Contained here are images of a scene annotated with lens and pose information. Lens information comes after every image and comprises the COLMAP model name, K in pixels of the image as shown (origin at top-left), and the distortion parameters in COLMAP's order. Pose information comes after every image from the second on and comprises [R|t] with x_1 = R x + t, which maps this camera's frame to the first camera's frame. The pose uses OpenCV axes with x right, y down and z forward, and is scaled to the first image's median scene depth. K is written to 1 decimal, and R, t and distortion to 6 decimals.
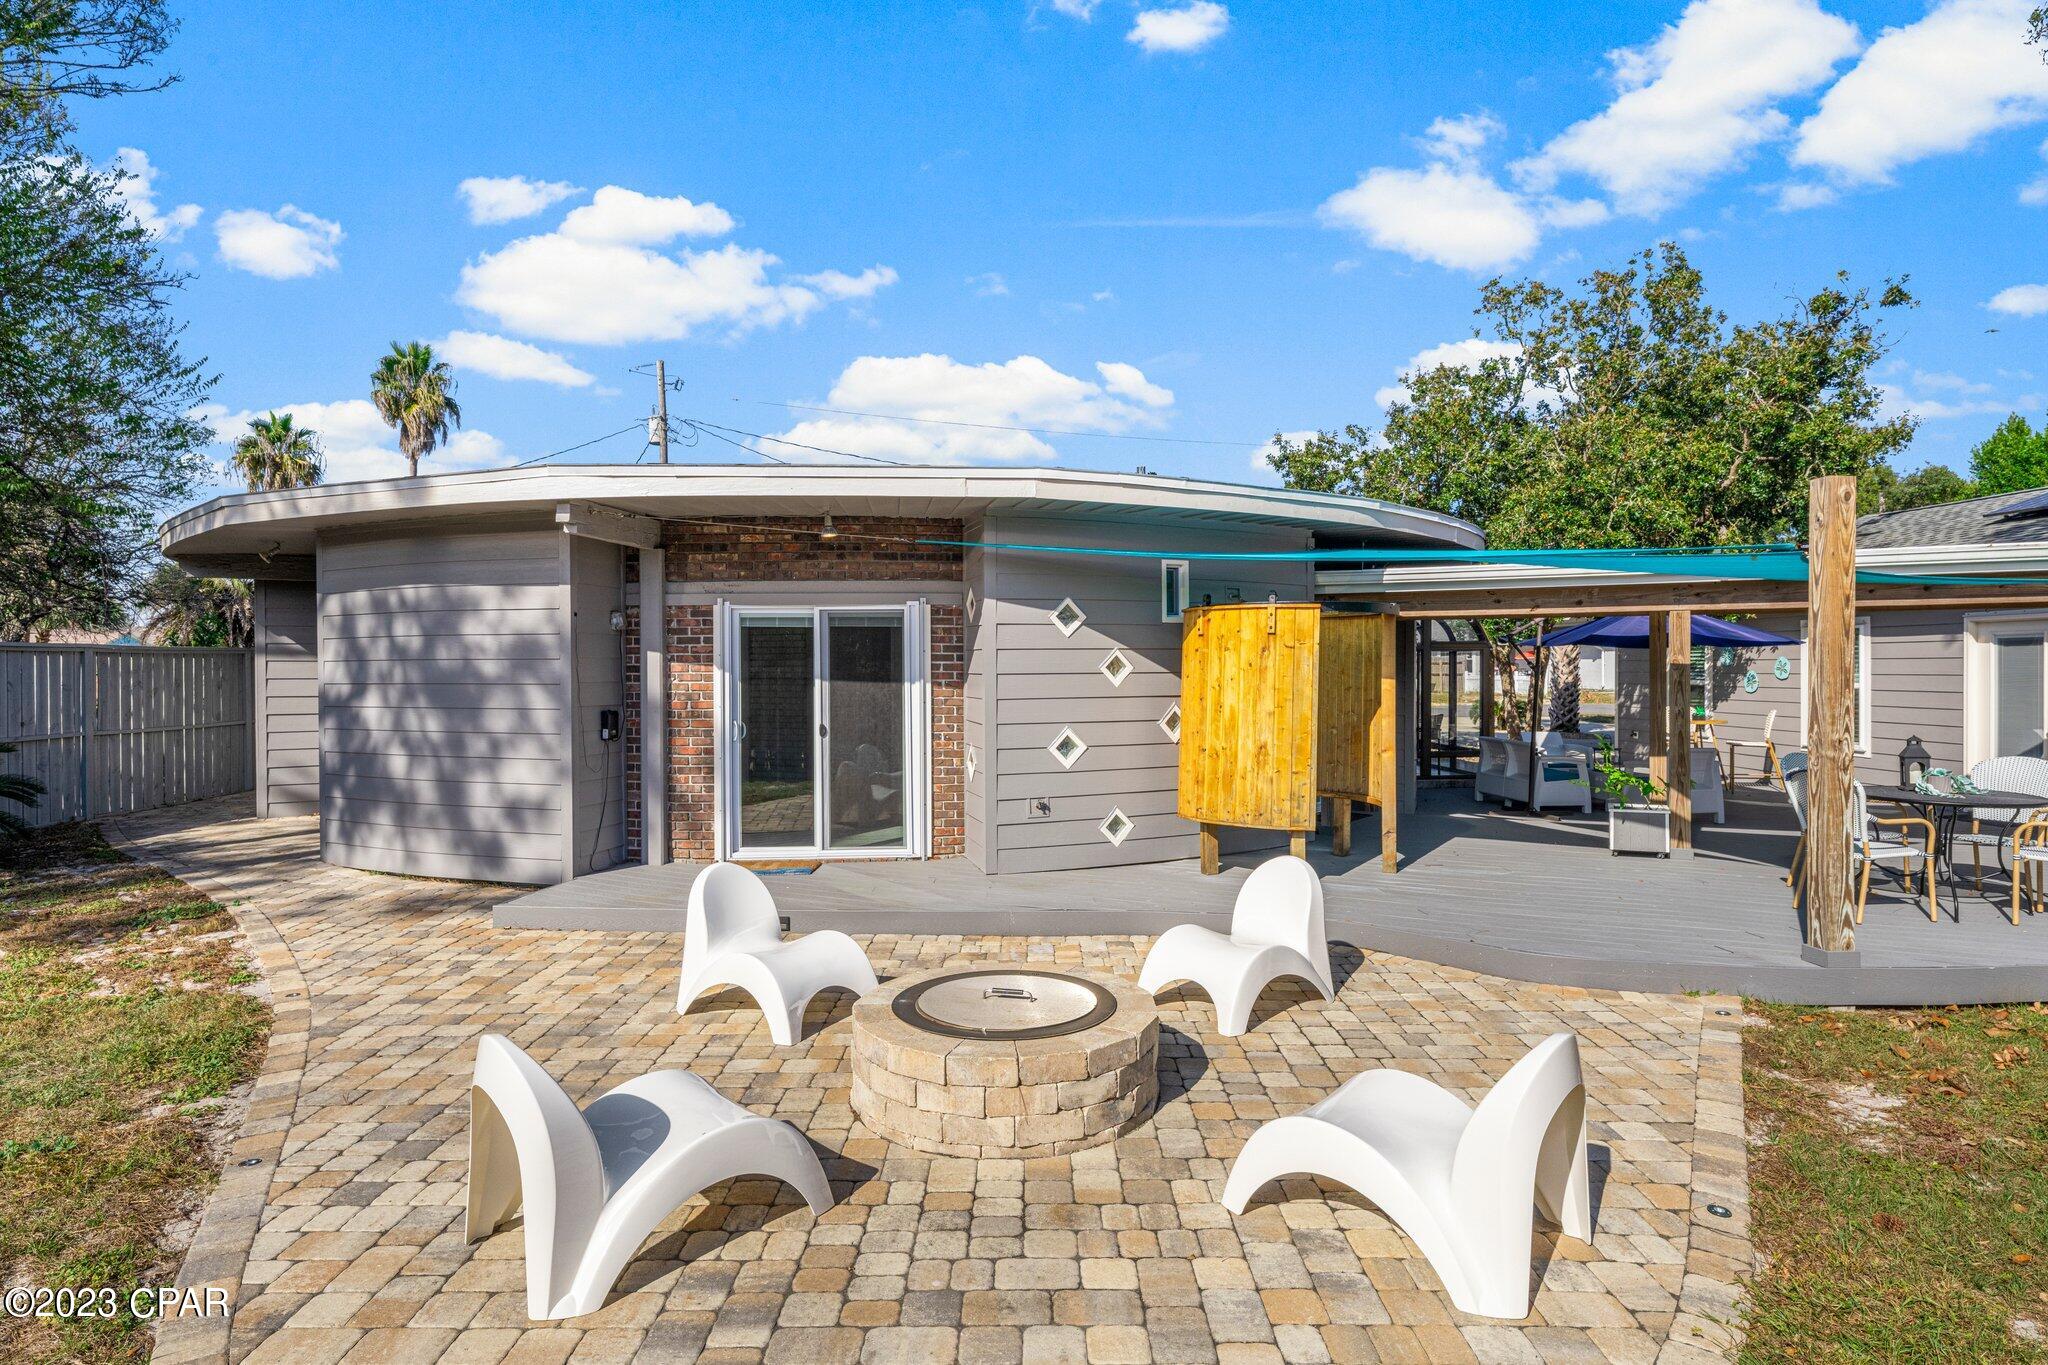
lens RADIAL K [[1075.7, 0, 1030.7], [0, 1075.7, 681.5], [0, 0, 1]] dist [0.004289, 0.001231]
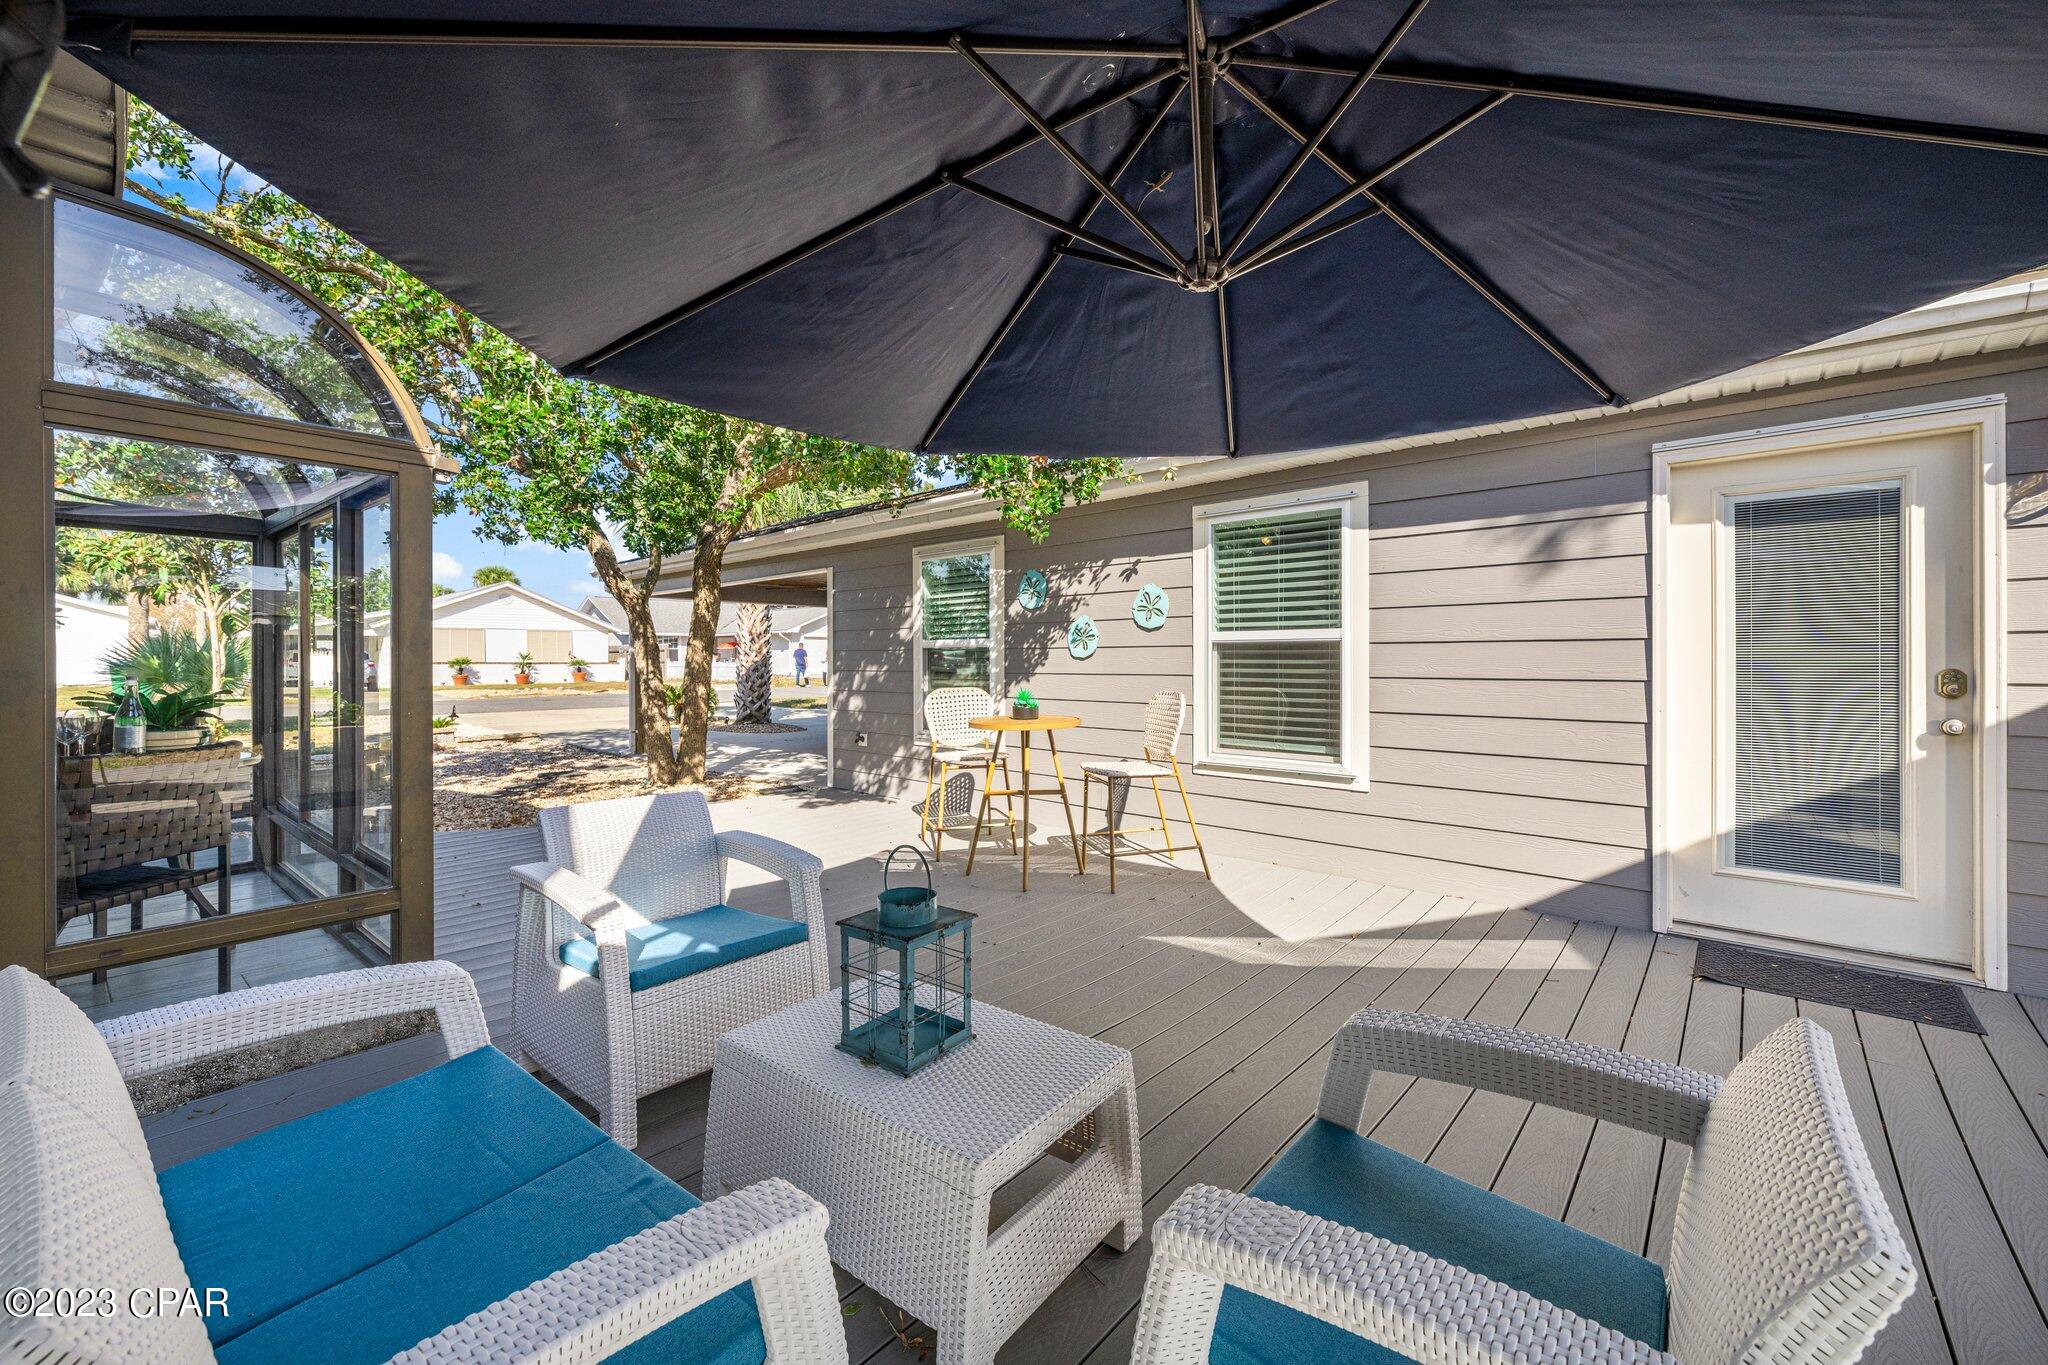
lens RADIAL K [[824.7, 0, 1032.8], [0, 824.7, 661.1], [0, 0, 1]] dist [0.004140, -0.000311]
pose [[0.709896, 0.001868, 0.704304, 0.383553], [0.008095, 0.999909, -0.010811, 0.015938], [-0.704260, 0.013376, 0.709816, 0.758875]]
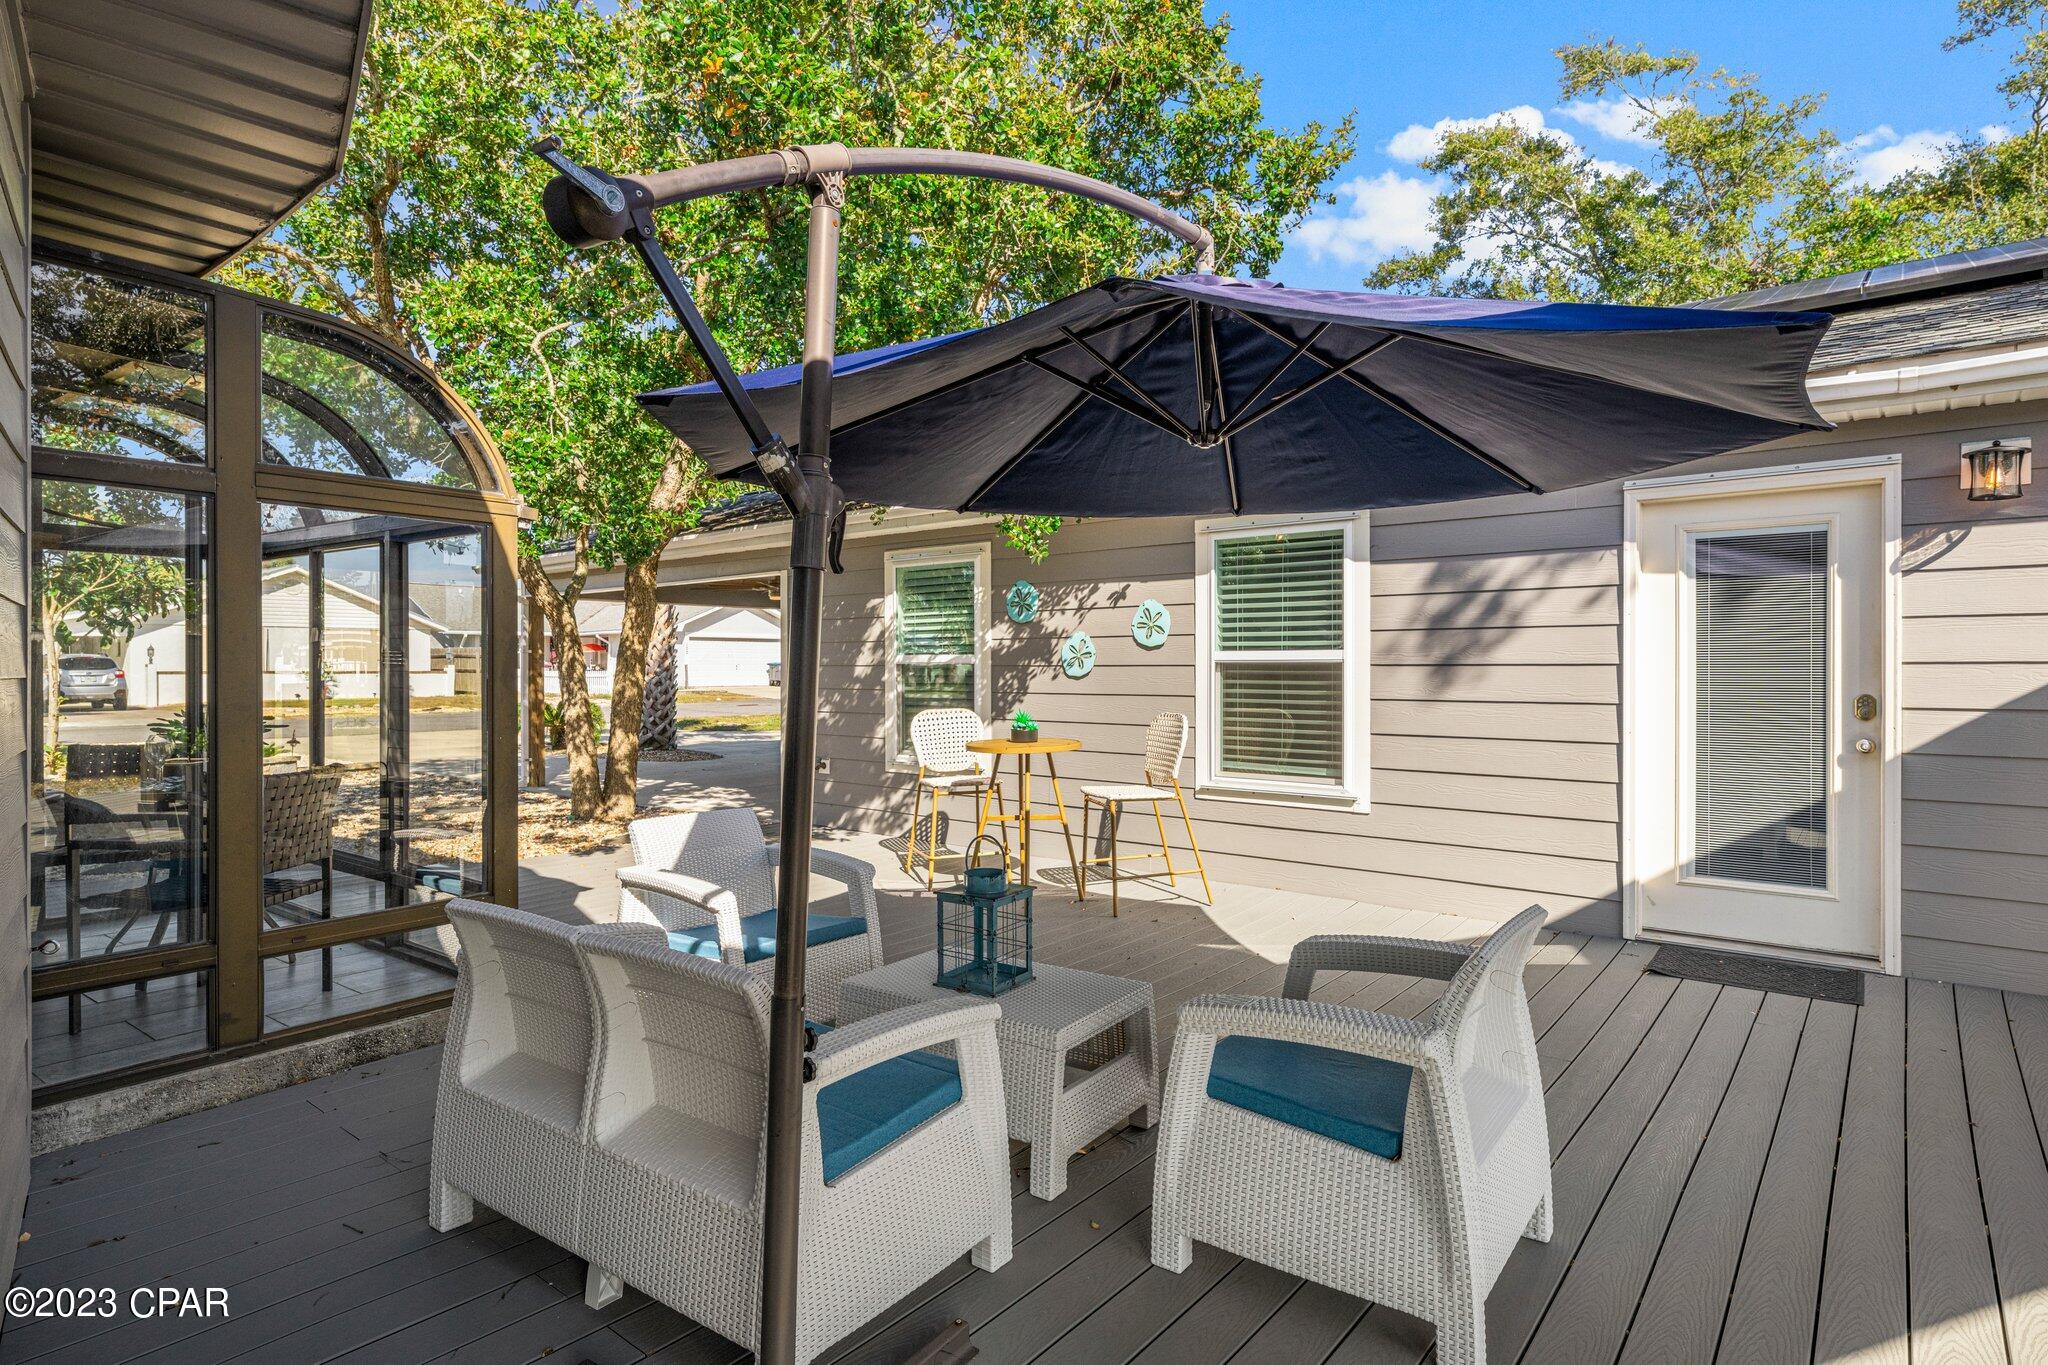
lens RADIAL K [[1075.7, 0, 1039.0], [0, 1075.7, 681.6], [0, 0, 1]] dist [0.004289, 0.001231]
pose [[0.674146, -0.007520, 0.738560, 0.309480], [0.008543, 0.999961, 0.002383, 0.011084], [-0.738548, 0.004703, 0.674184, 0.709443]]
